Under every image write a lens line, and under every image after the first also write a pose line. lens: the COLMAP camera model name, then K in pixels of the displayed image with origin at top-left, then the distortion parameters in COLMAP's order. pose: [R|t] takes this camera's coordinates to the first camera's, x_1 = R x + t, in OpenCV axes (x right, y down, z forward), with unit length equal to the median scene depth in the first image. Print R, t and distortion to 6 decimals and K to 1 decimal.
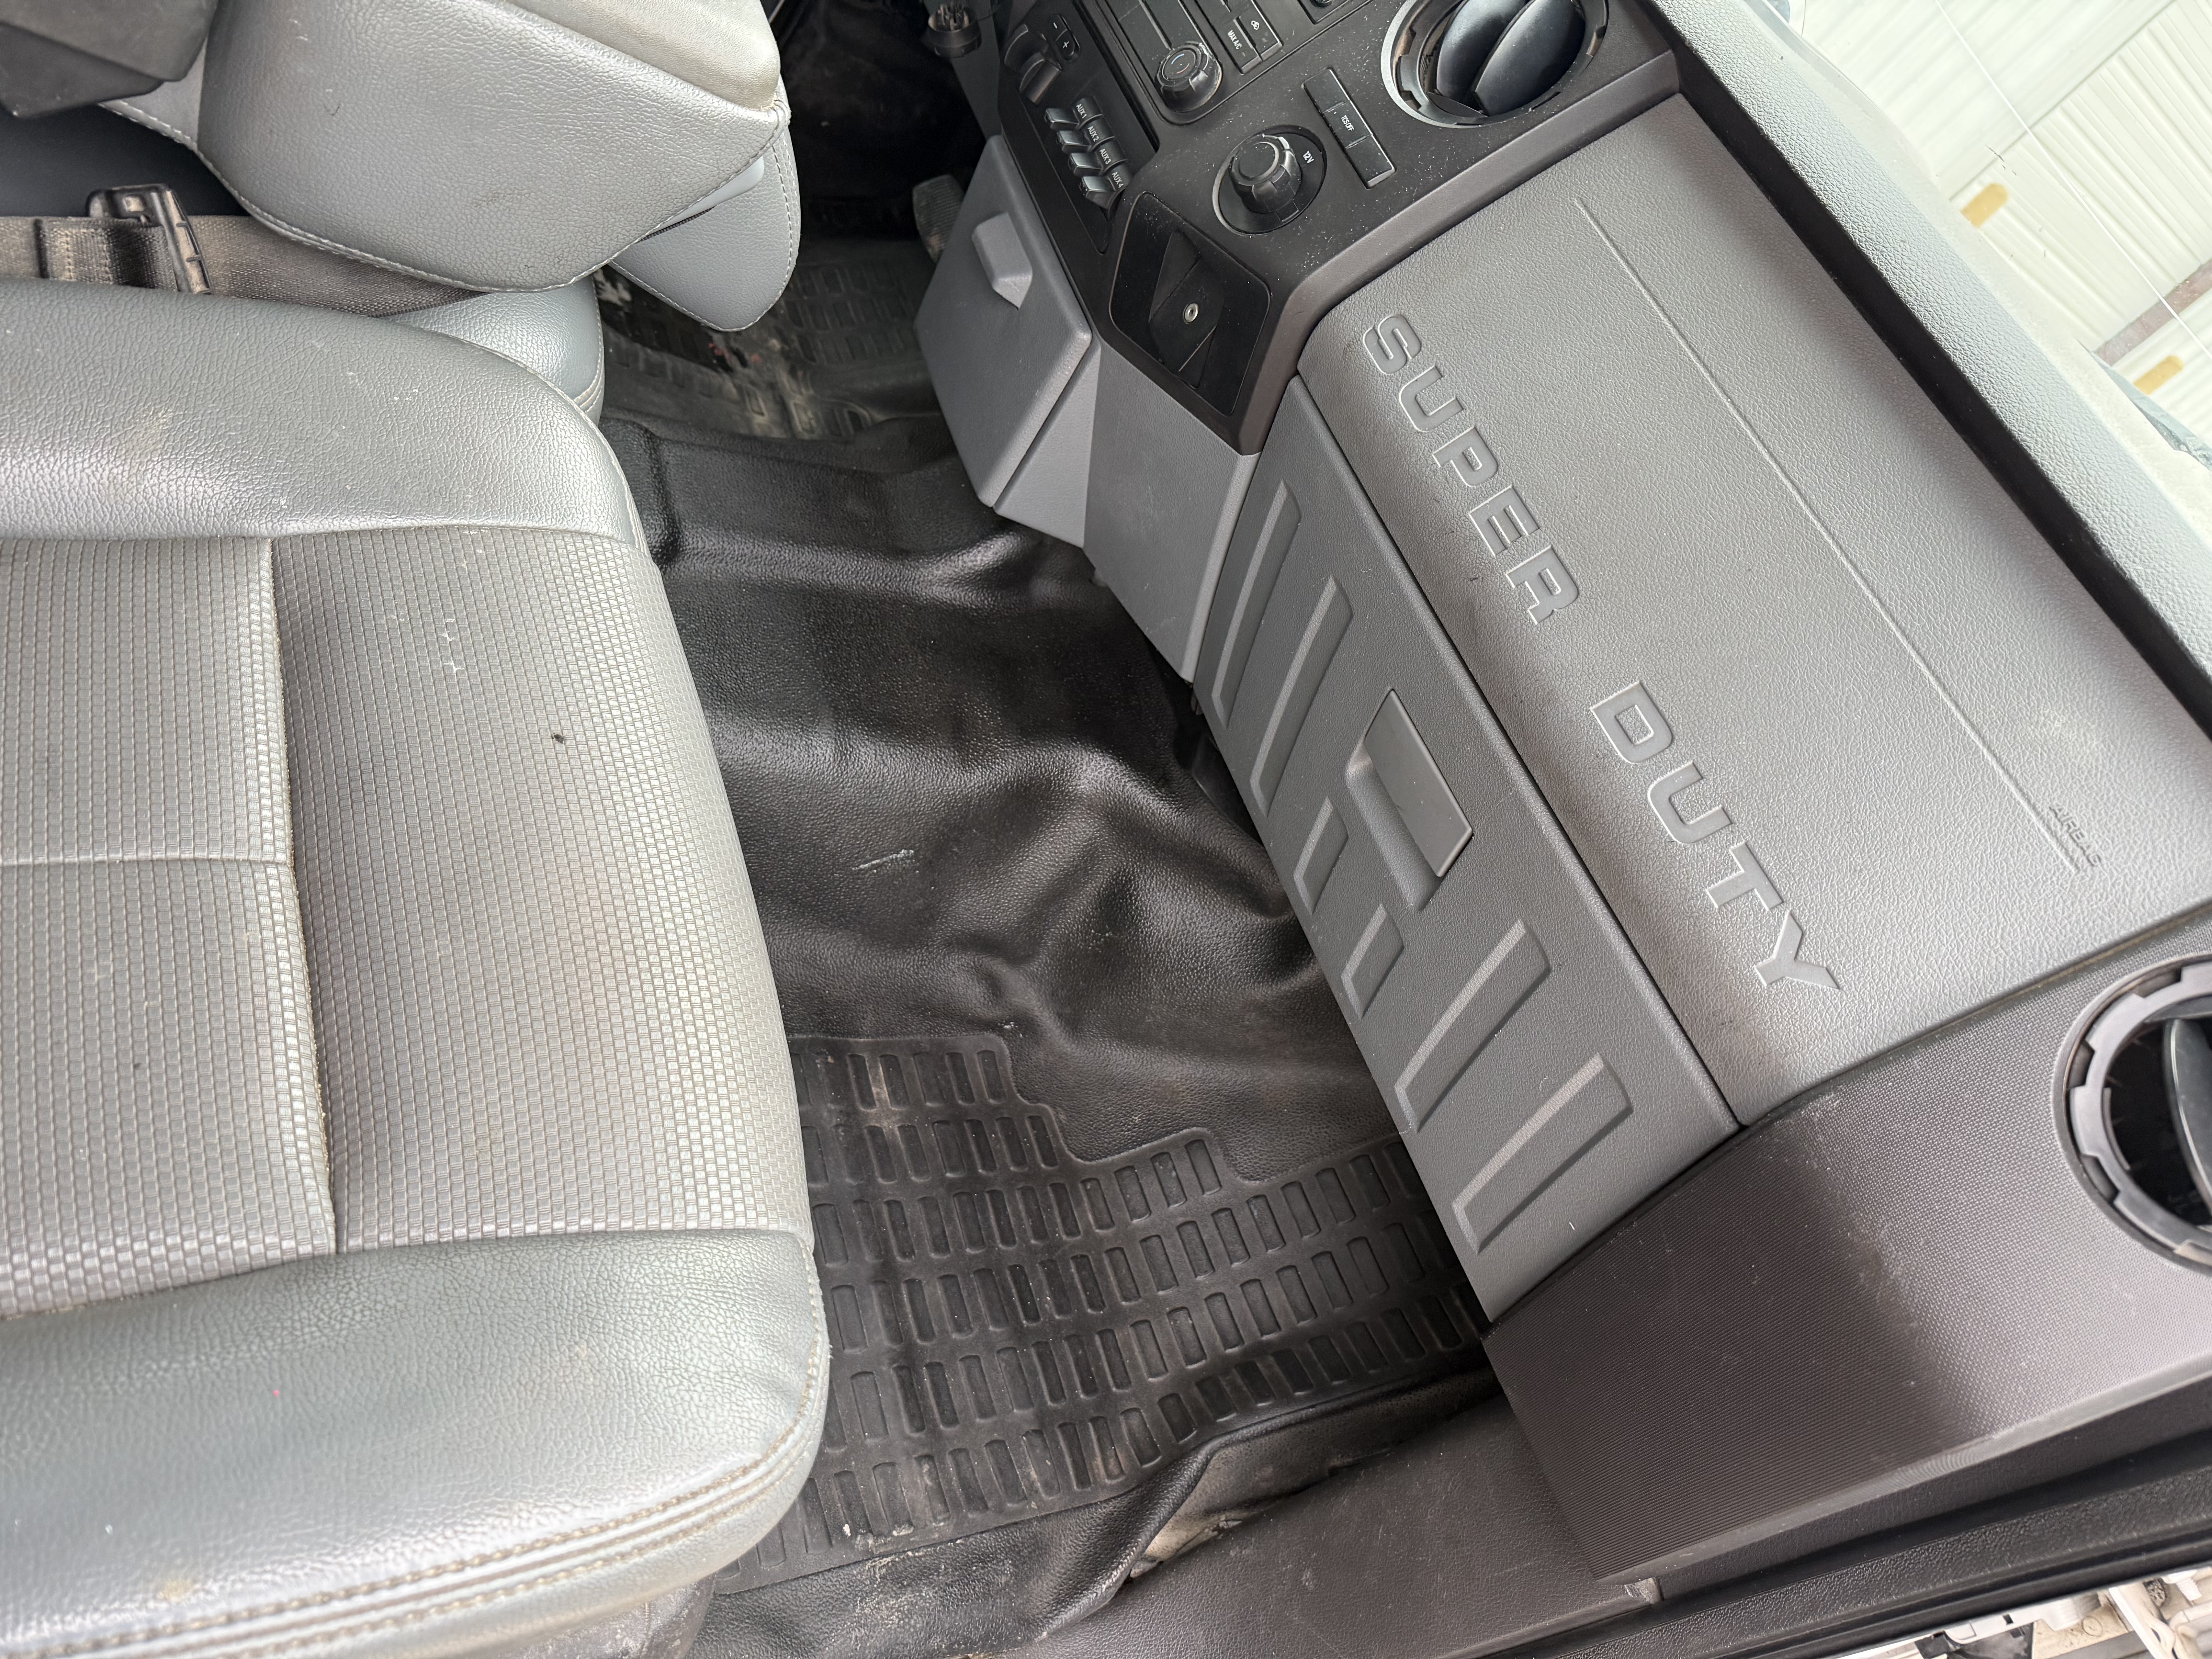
lens RADIAL K [[1563.0, 0, 1106.0], [0, 1563.0, 829.5], [0, 0, 1]] dist [0.000076, 0.003014]
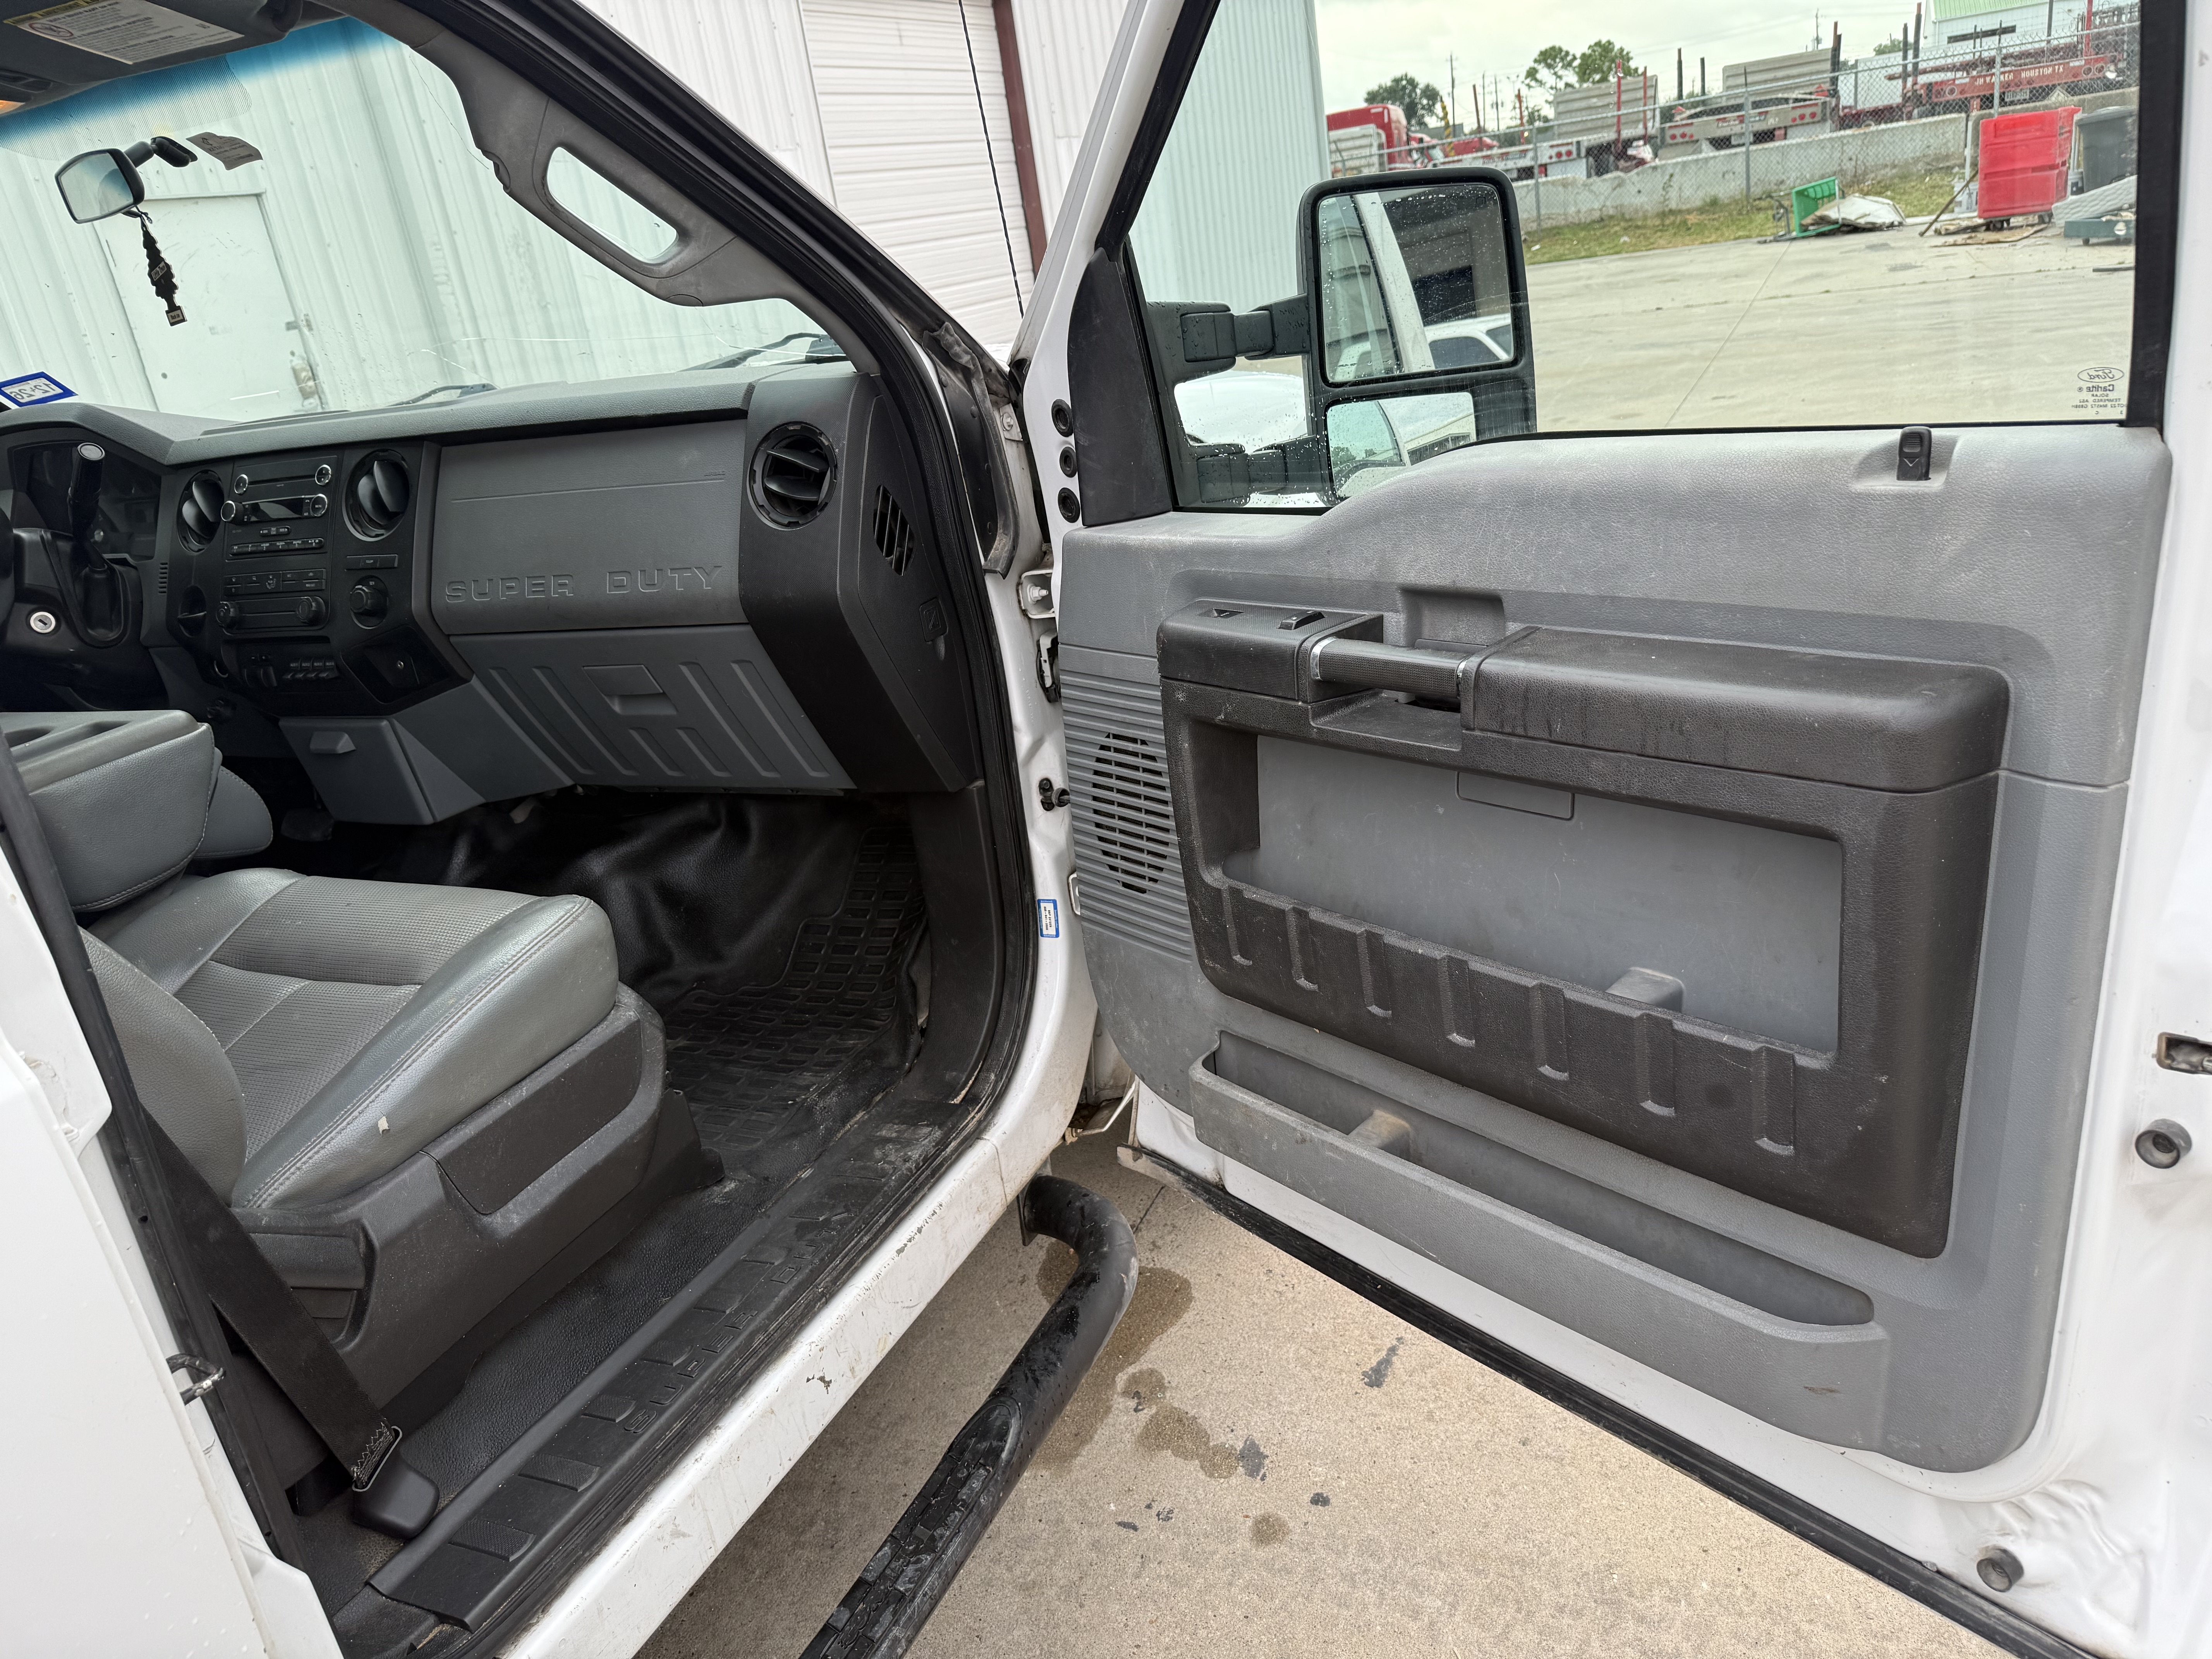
lens RADIAL K [[1563.0, 0, 1106.0], [0, 1563.0, 829.5], [0, 0, 1]] dist [0.000076, 0.003014]
pose [[0.506809, -0.819558, 0.267336, -0.219366], [0.859137, 0.505700, -0.078432, 0.811960], [-0.070913, 0.269428, 0.960406, -1.111562]]
